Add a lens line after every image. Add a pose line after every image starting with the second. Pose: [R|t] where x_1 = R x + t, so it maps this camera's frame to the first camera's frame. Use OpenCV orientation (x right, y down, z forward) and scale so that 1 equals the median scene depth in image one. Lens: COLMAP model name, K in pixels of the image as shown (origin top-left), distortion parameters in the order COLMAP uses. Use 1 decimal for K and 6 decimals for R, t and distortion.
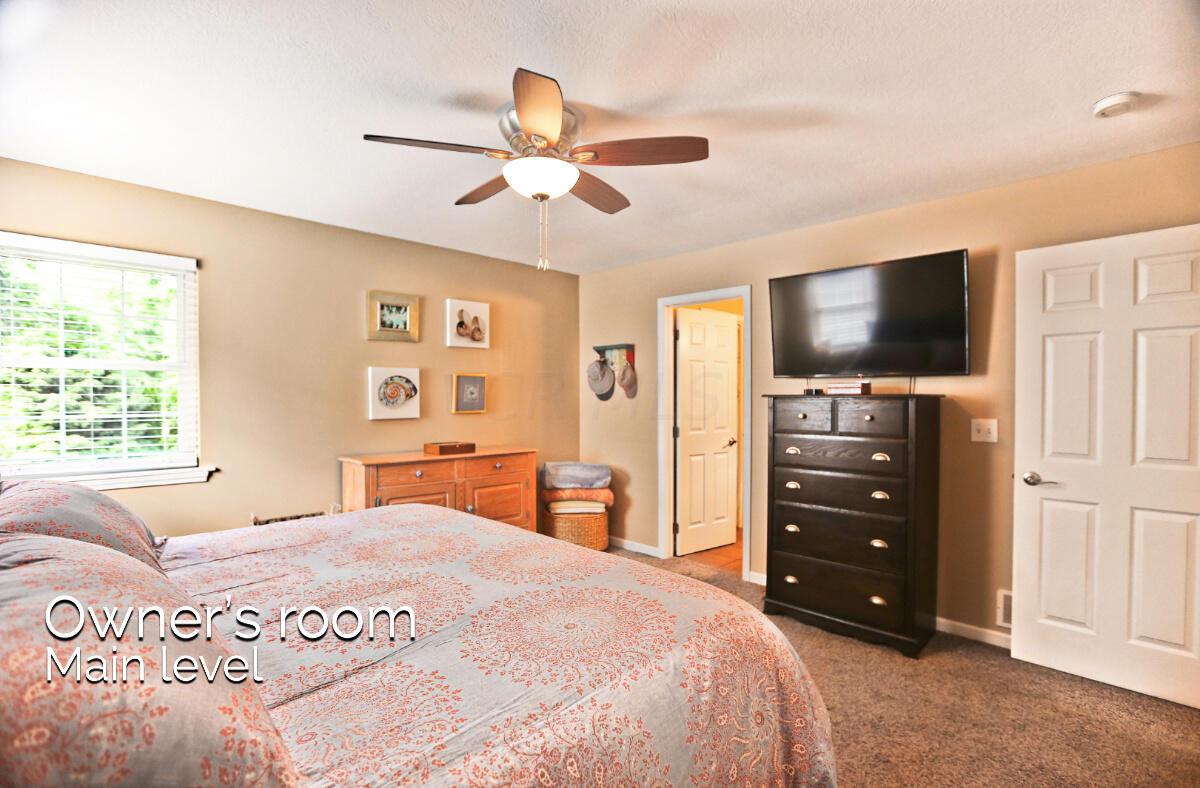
lens RADIAL K [[542.0, 0, 600.0], [0, 542.0, 394.0], [0, 0, 1]] dist [-0.000103, 0.000022]
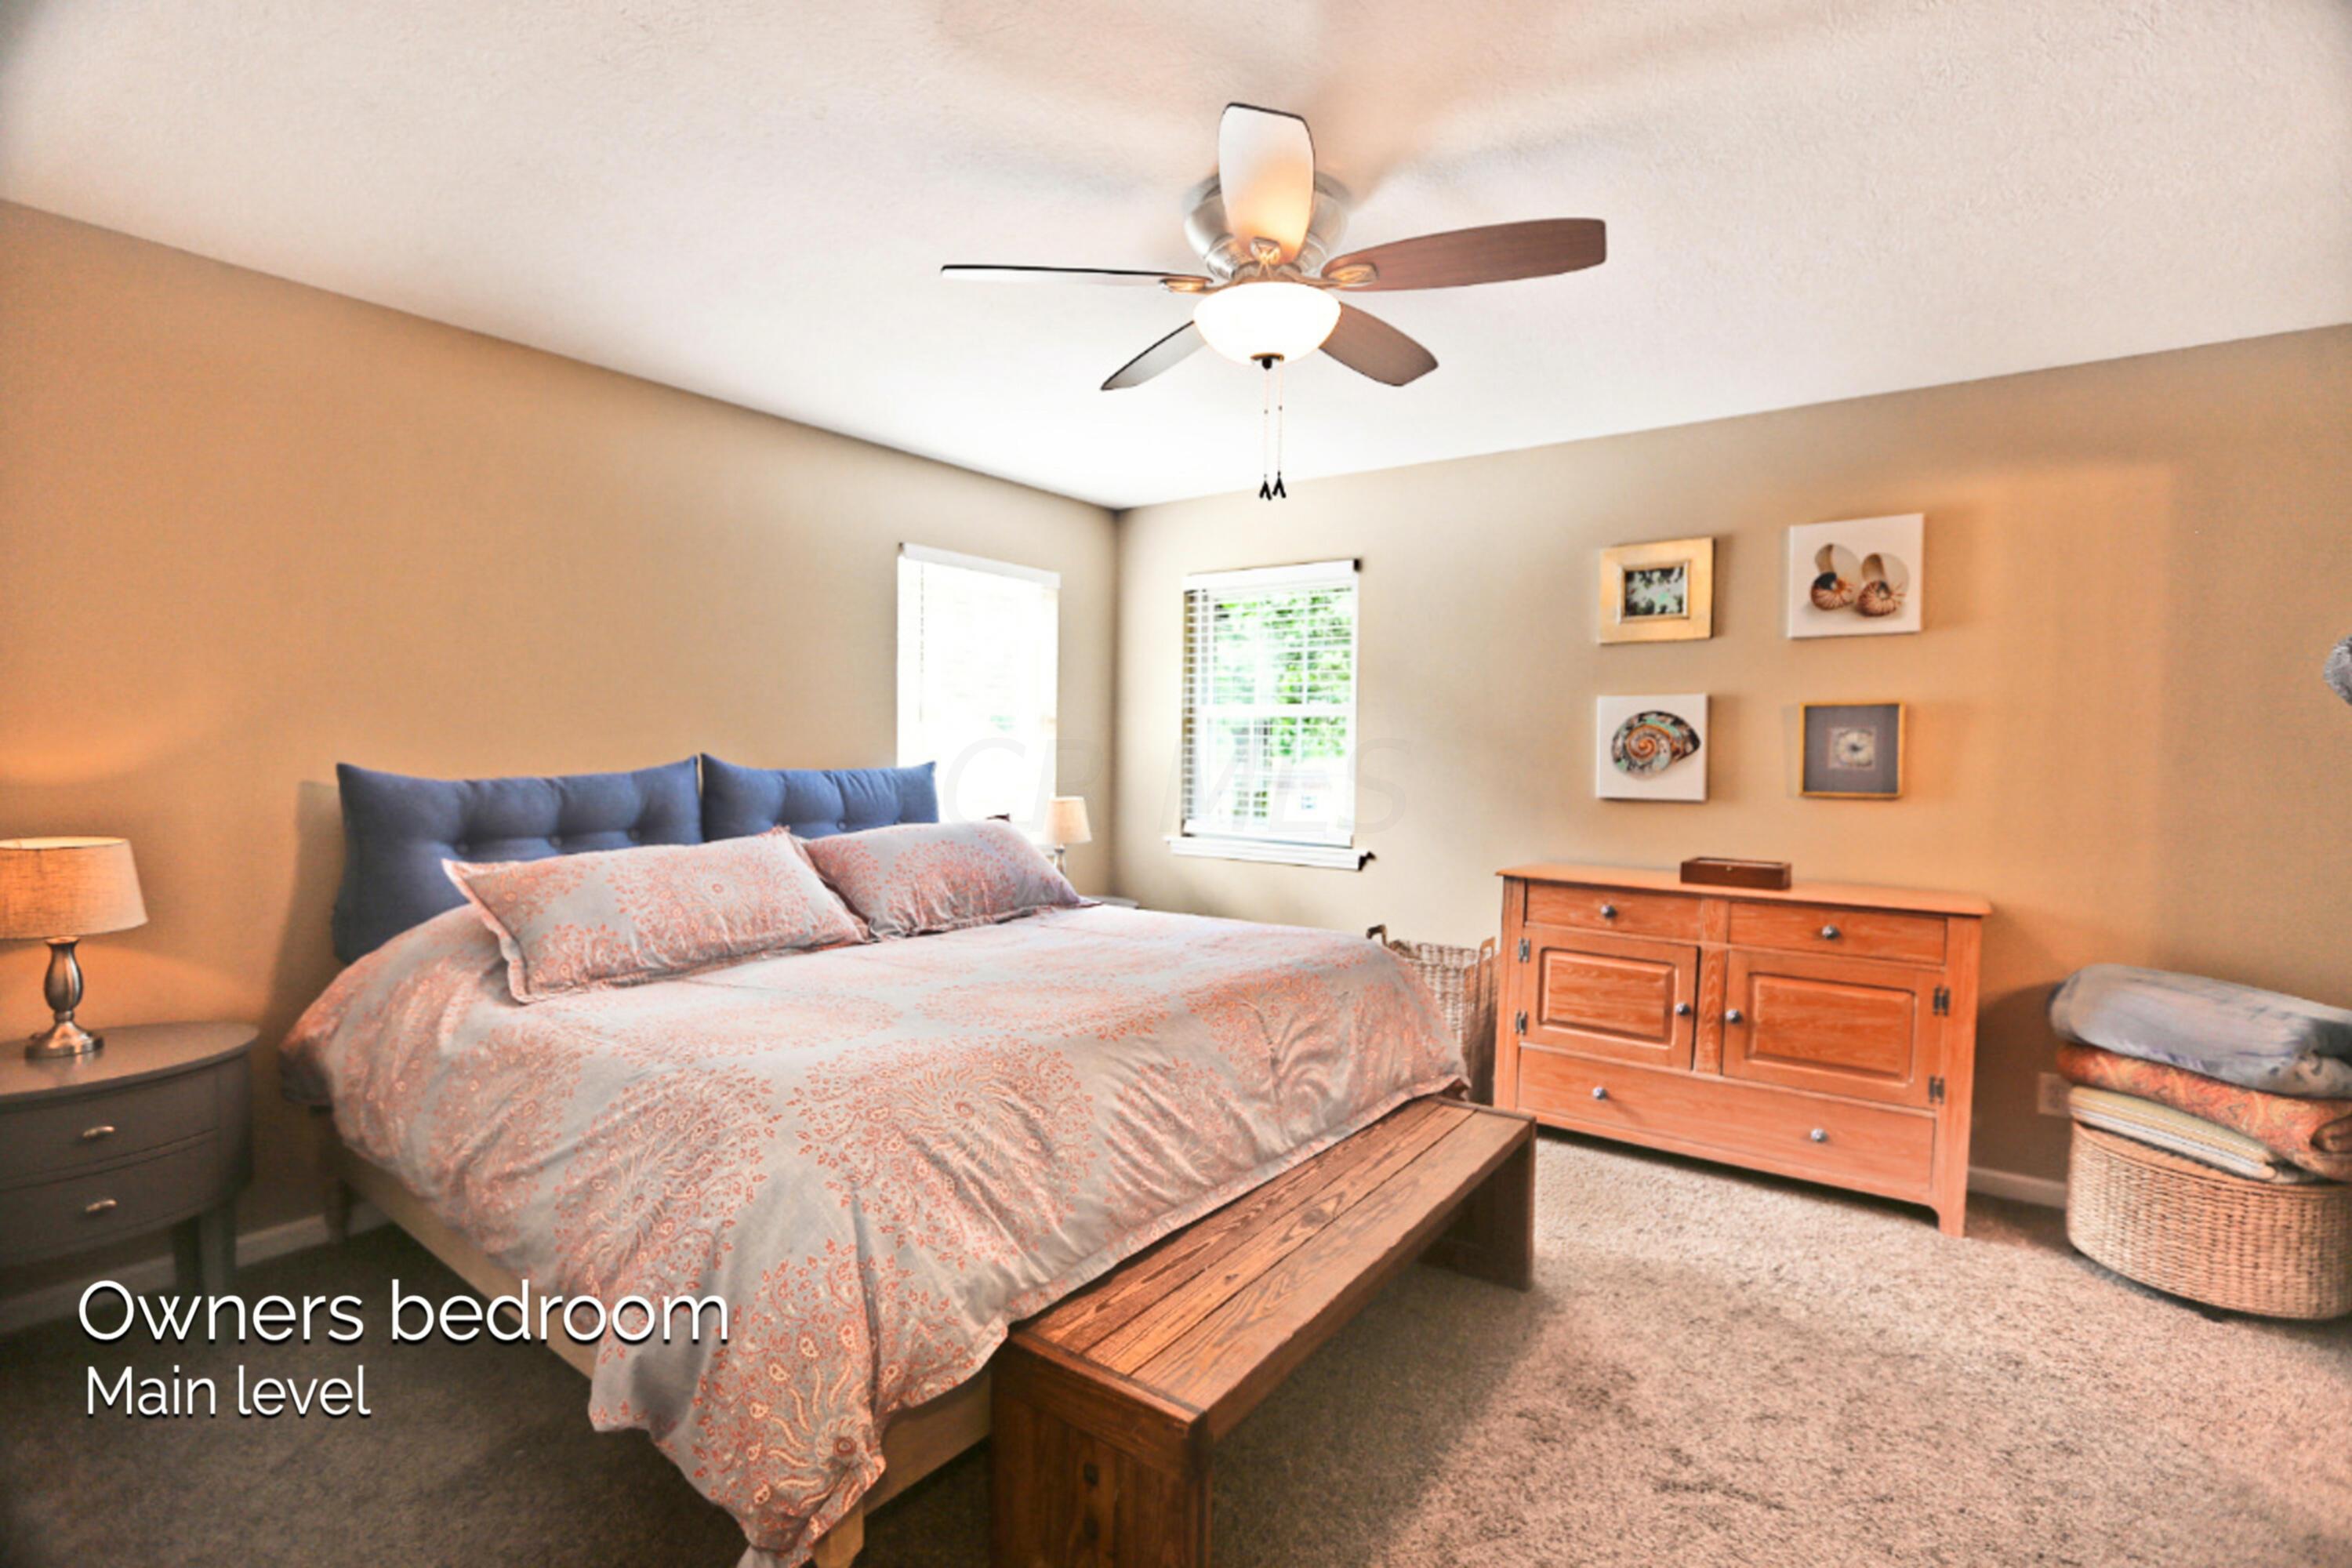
lens RADIAL K [[1084.2, 0, 1176.0], [0, 1084.2, 784.0], [0, 0, 1]] dist [-0.070035, 0.036960]
pose [[0.174506, 0.033266, -0.984094, 0.484661], [-0.007981, 0.999444, 0.032369, 0.003440], [0.984624, 0.002205, 0.174674, 0.399422]]
